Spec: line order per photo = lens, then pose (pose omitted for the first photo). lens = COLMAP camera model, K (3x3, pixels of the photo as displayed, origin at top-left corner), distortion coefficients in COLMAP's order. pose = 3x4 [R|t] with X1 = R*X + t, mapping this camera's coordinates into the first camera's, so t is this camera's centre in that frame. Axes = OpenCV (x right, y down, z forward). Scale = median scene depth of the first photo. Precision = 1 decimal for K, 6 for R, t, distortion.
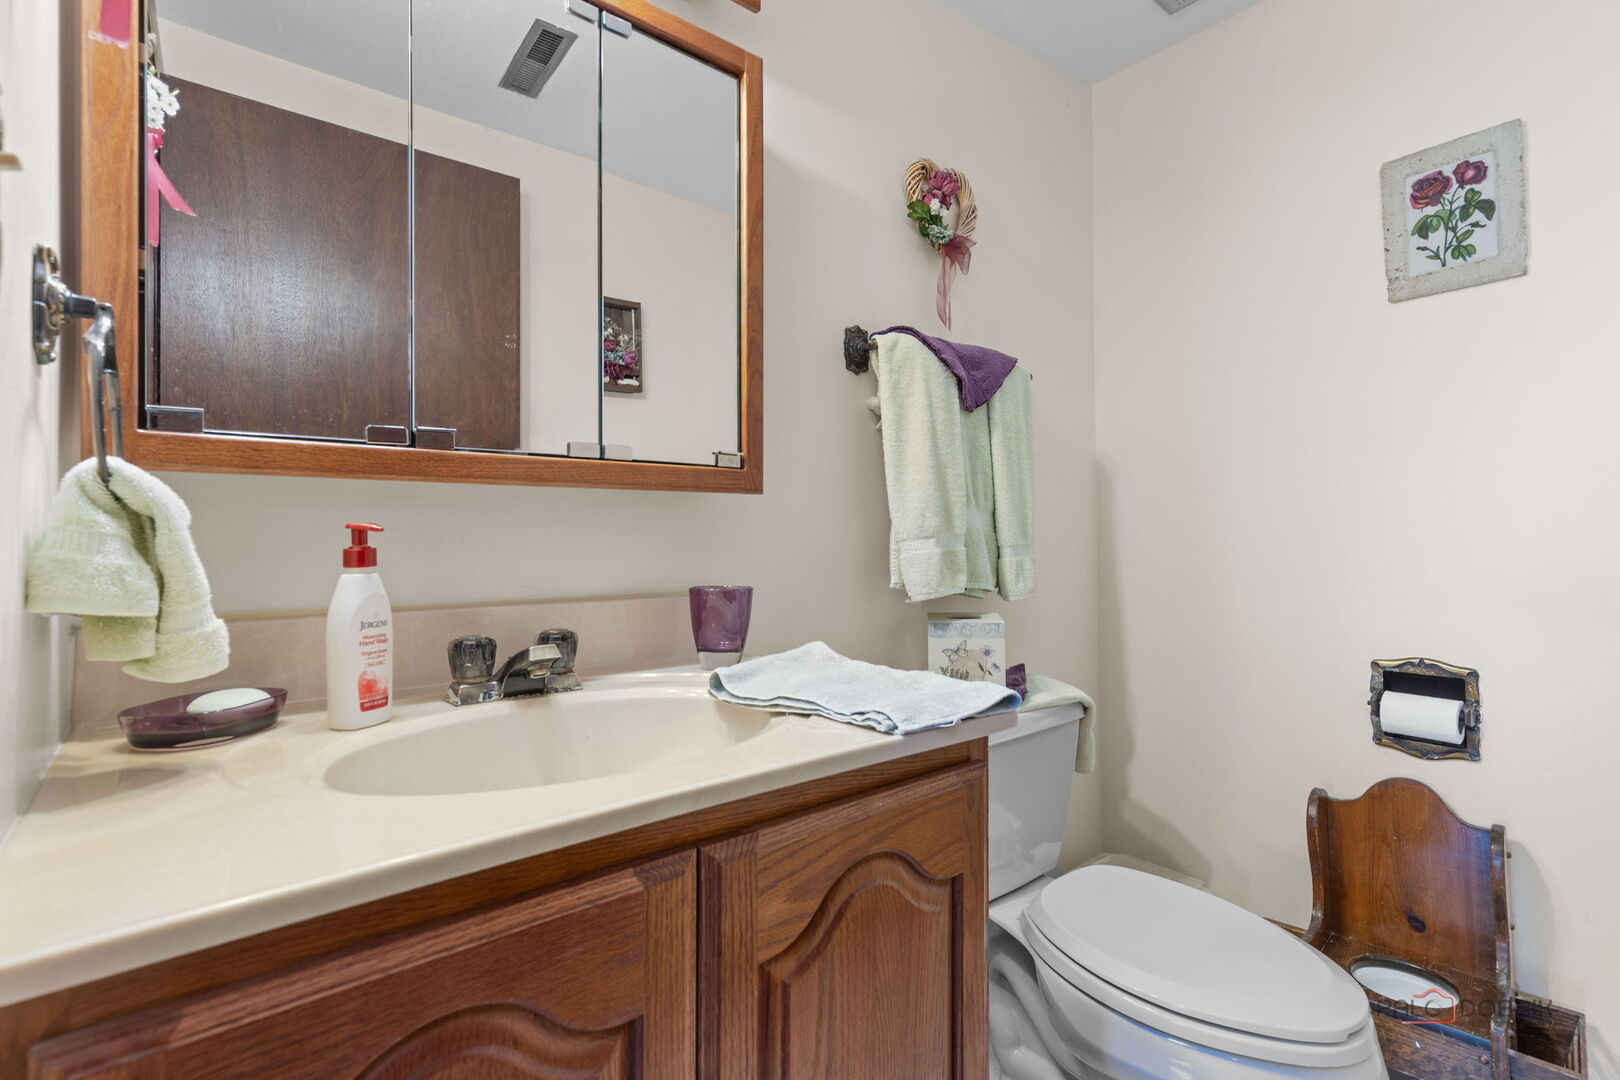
lens RADIAL K [[737.4, 0, 811.0], [0, 737.4, 539.8], [0, 0, 1]] dist [0.003957, -0.001394]
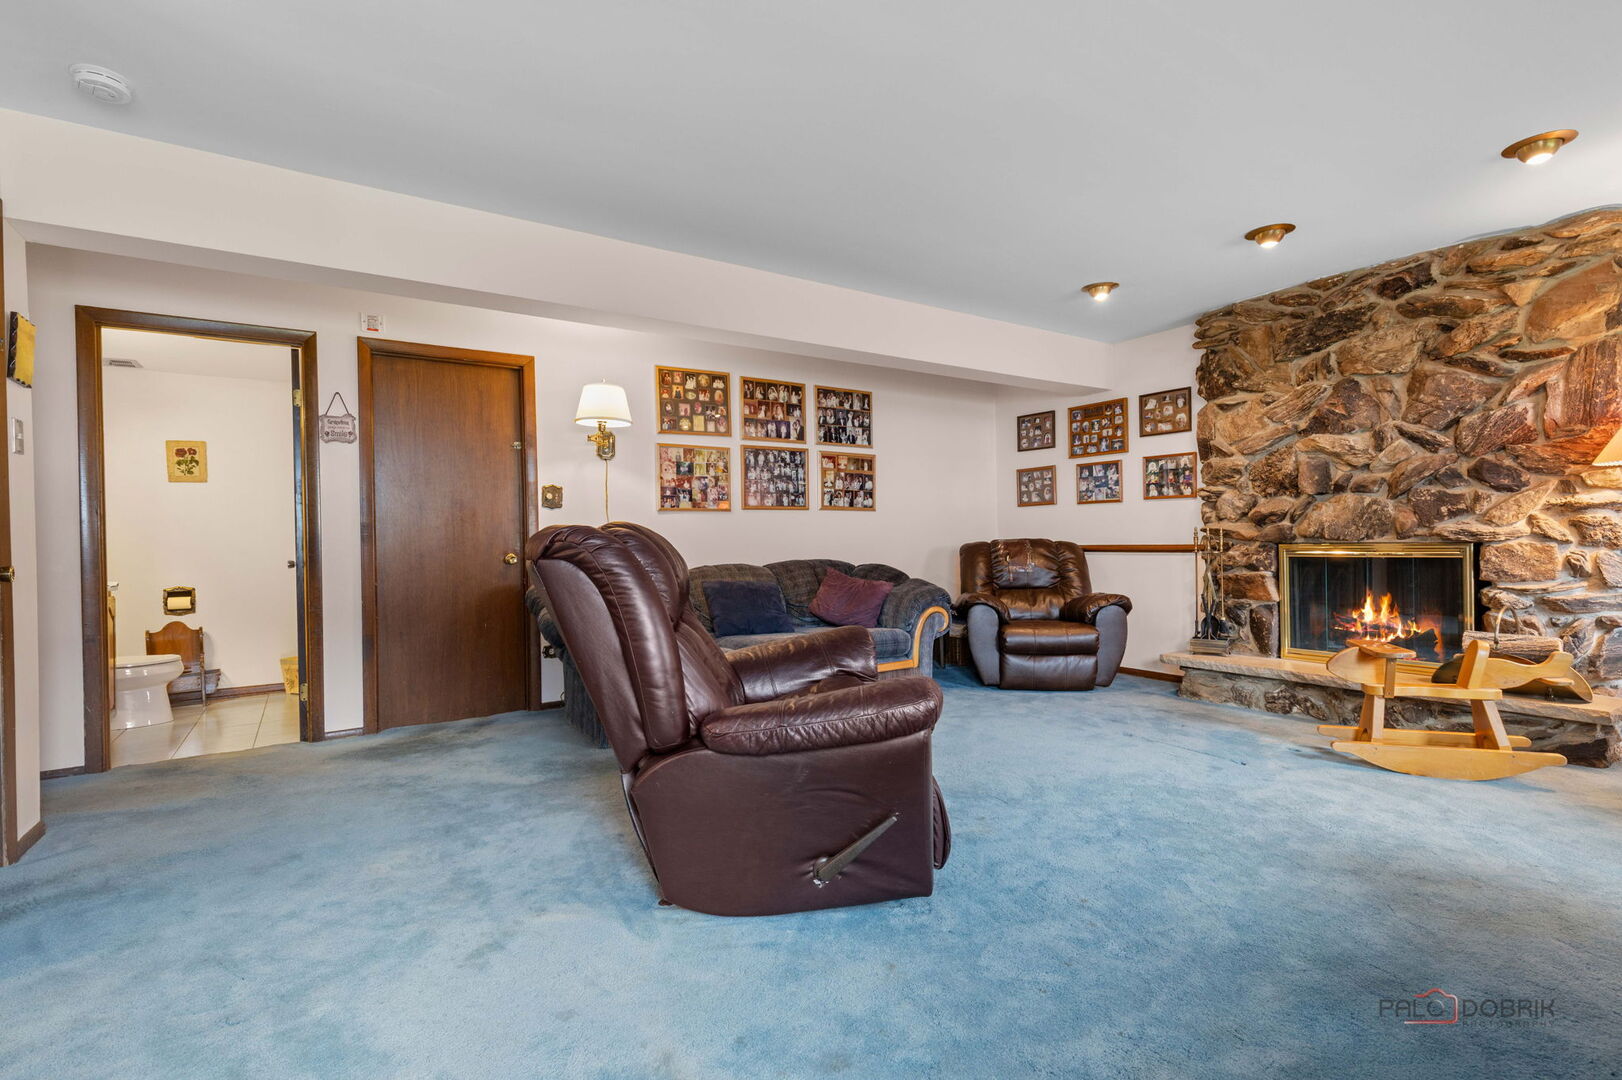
lens RADIAL K [[738.3, 0, 812.1], [0, 738.3, 540.7], [0, 0, 1]] dist [0.003957, -0.001394]
pose [[0.099045, -0.001331, 0.995082, -2.361615], [0.002126, 0.999997, 0.001126, -0.054869], [-0.995081, 0.002004, 0.099047, -2.327586]]
